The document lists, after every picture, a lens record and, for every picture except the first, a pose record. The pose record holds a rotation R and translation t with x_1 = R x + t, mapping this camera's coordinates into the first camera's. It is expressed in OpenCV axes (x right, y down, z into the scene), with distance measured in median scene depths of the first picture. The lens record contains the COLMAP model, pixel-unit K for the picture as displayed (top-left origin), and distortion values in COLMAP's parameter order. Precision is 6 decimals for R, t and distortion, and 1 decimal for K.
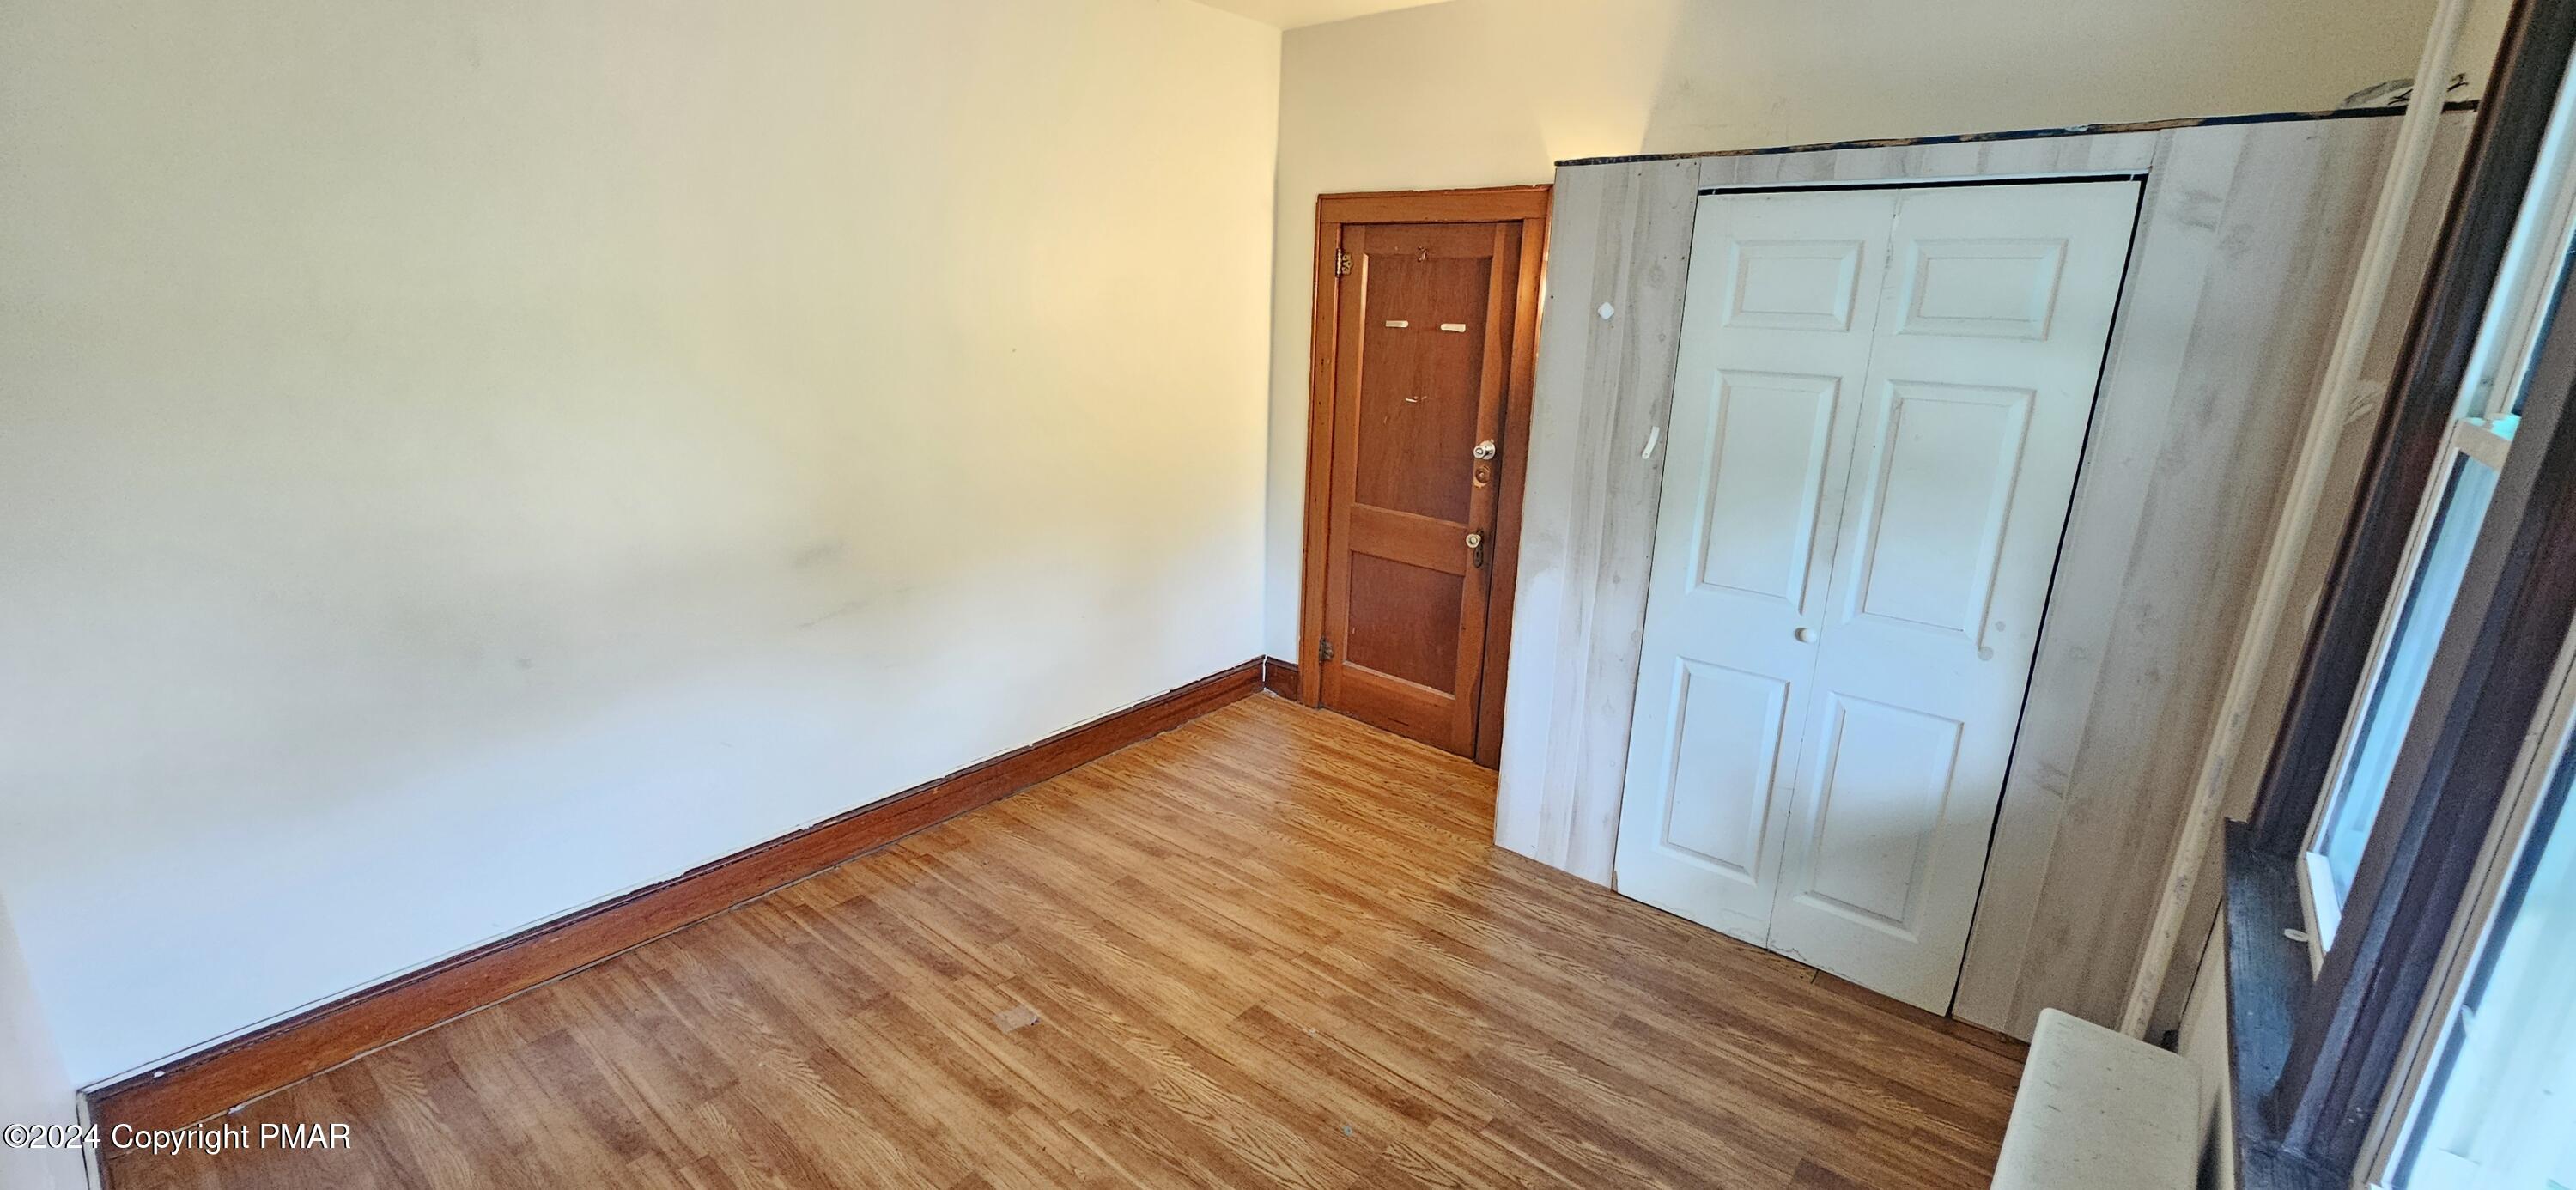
lens RADIAL K [[1058.4, 0, 1291.4], [0, 1058.4, 595.2], [0, 0, 1]] dist [-0.000084, -0.000007]
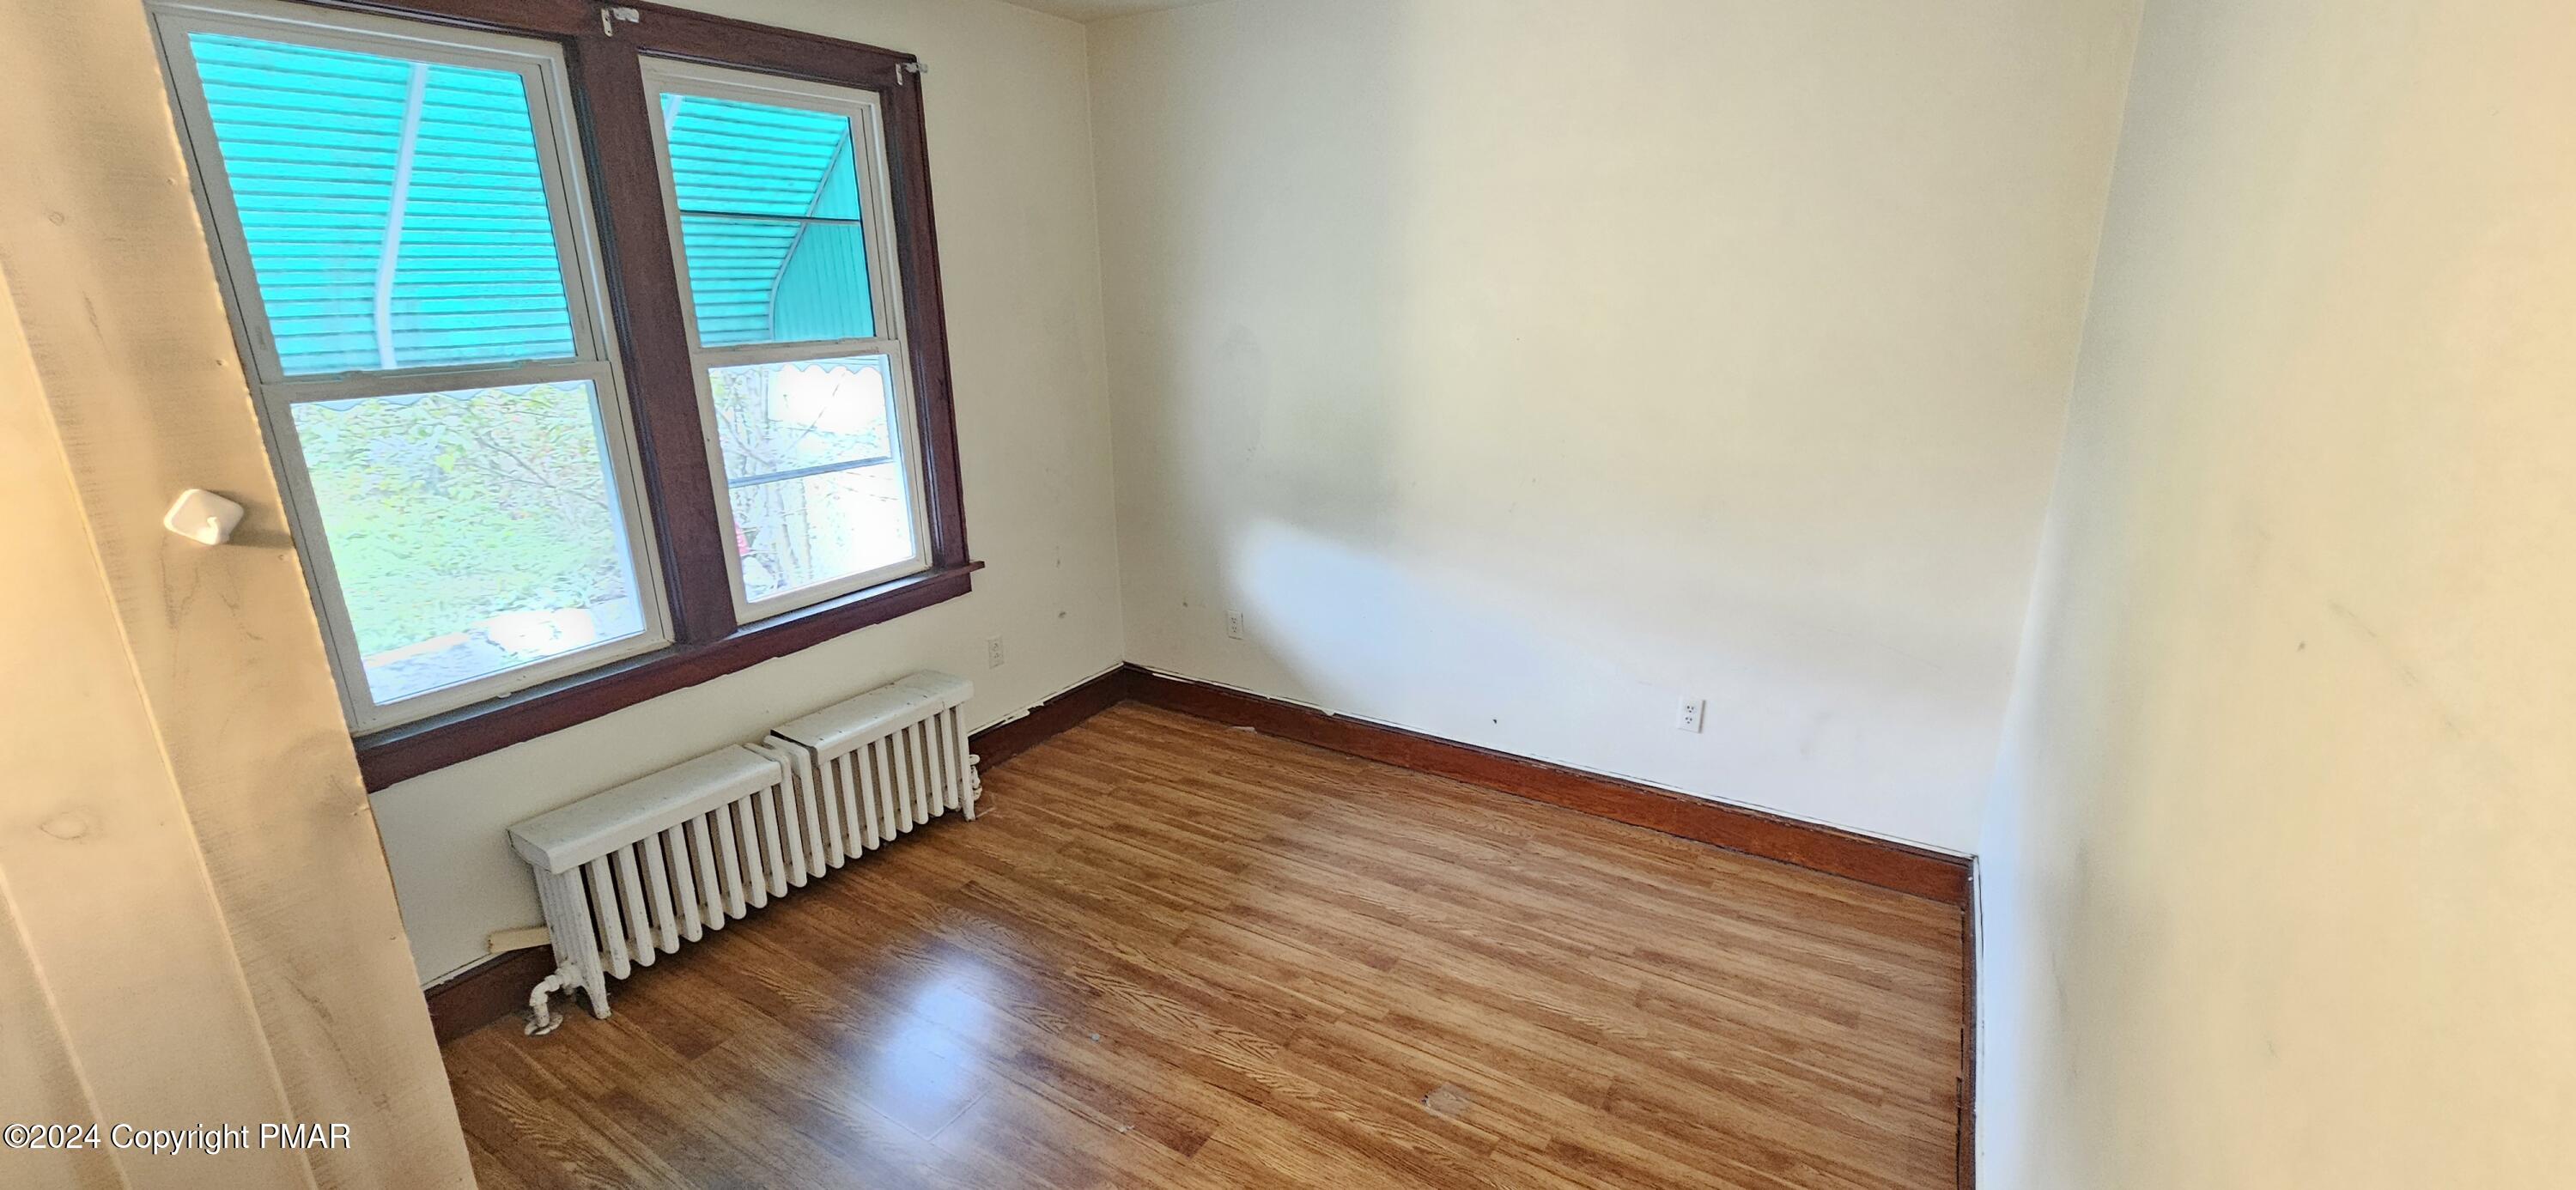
lens RADIAL K [[1058.4, 0, 1286.9], [0, 1058.4, 587.9], [0, 0, 1]] dist [-0.000084, -0.000007]
pose [[-0.990855, 0.025516, -0.132498, -0.011296], [-0.050452, 0.840673, 0.539188, -0.496110], [0.125145, 0.540942, -0.831697, 1.604957]]
